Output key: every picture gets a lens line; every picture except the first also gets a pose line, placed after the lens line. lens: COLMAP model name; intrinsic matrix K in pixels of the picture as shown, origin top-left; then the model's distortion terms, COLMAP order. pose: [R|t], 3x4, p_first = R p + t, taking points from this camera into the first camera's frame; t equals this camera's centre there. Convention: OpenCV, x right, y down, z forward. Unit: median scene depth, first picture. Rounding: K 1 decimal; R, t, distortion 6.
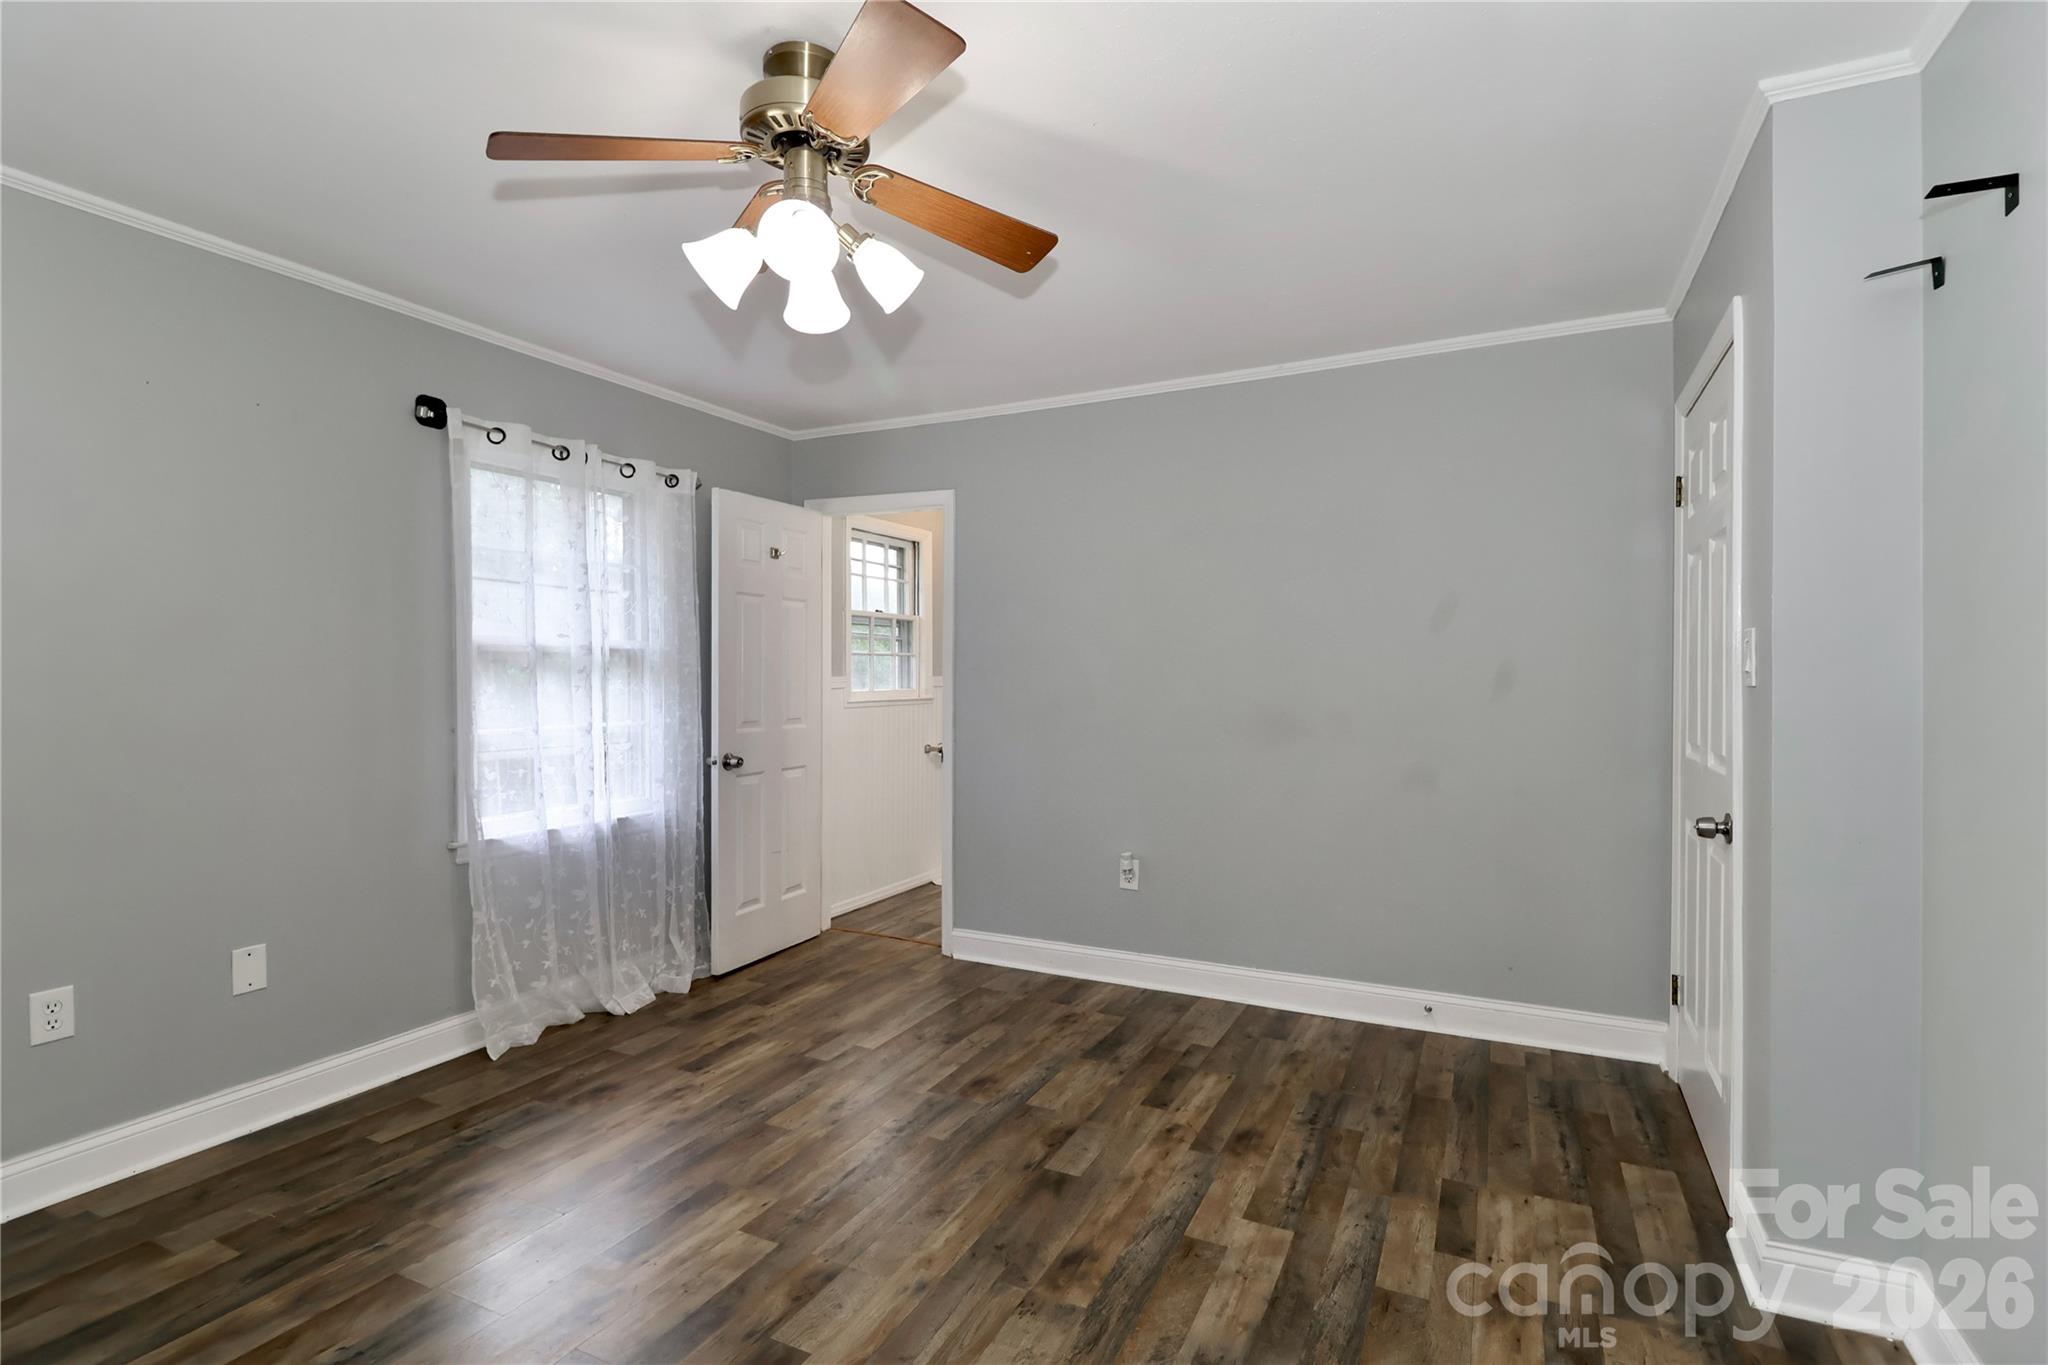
lens RADIAL K [[959.9, 0, 1053.2], [0, 959.9, 690.0], [0, 0, 1]] dist [0.001474, -0.000565]
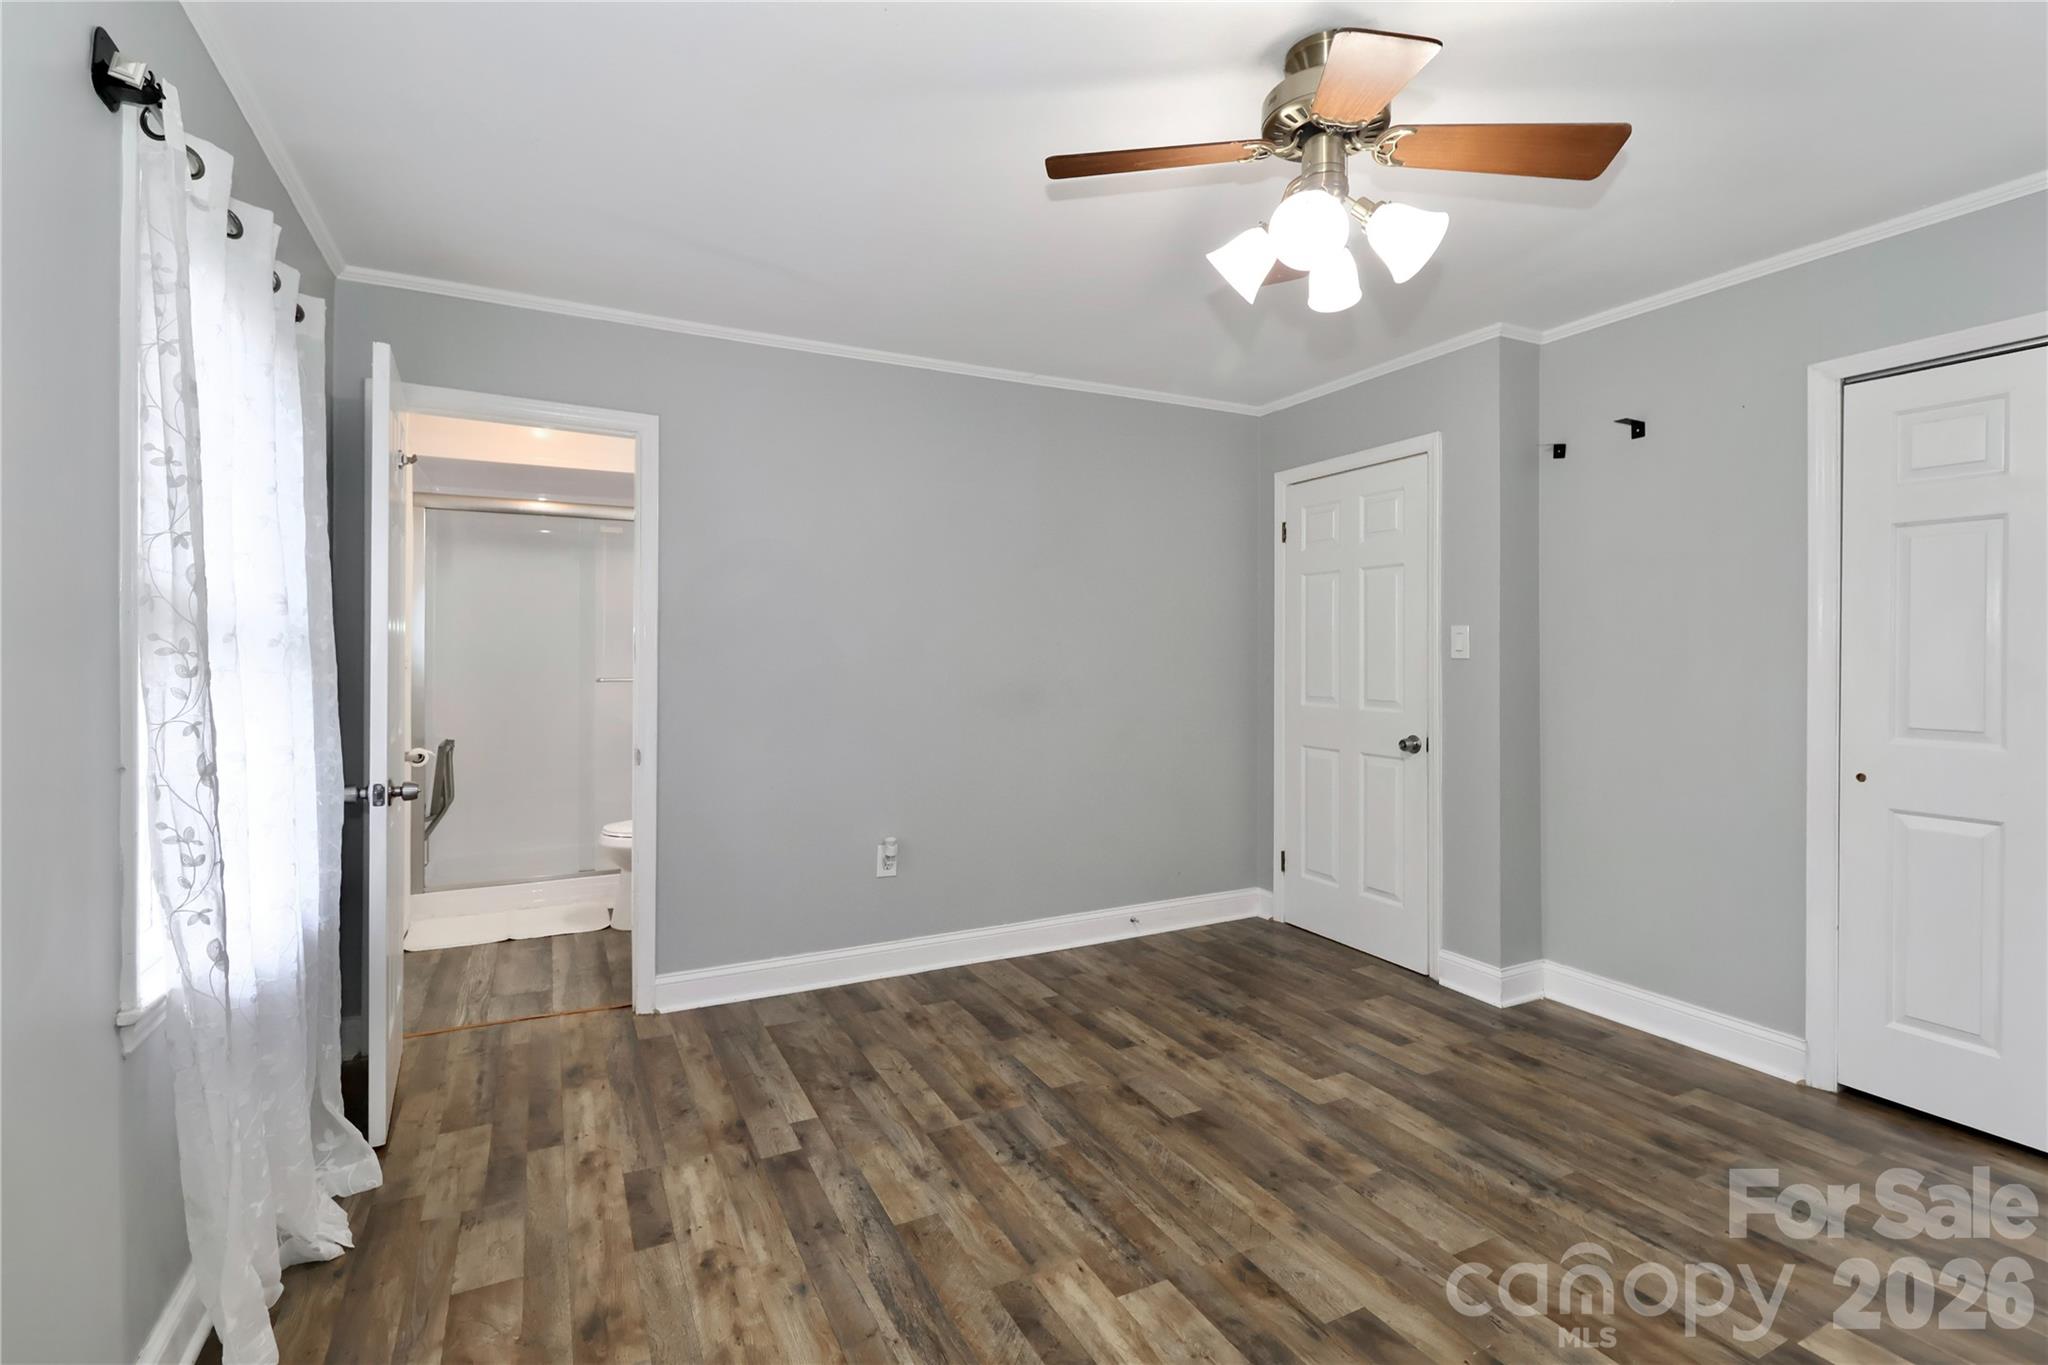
lens RADIAL K [[962.4, 0, 1038.5], [0, 962.4, 640.1], [0, 0, 1]] dist [0.010994, -0.012874]
pose [[0.600785, 0.009171, 0.799358, -0.729856], [0.015112, 0.999625, -0.022827, -0.004583], [-0.799268, 0.025794, 0.600422, 0.357913]]
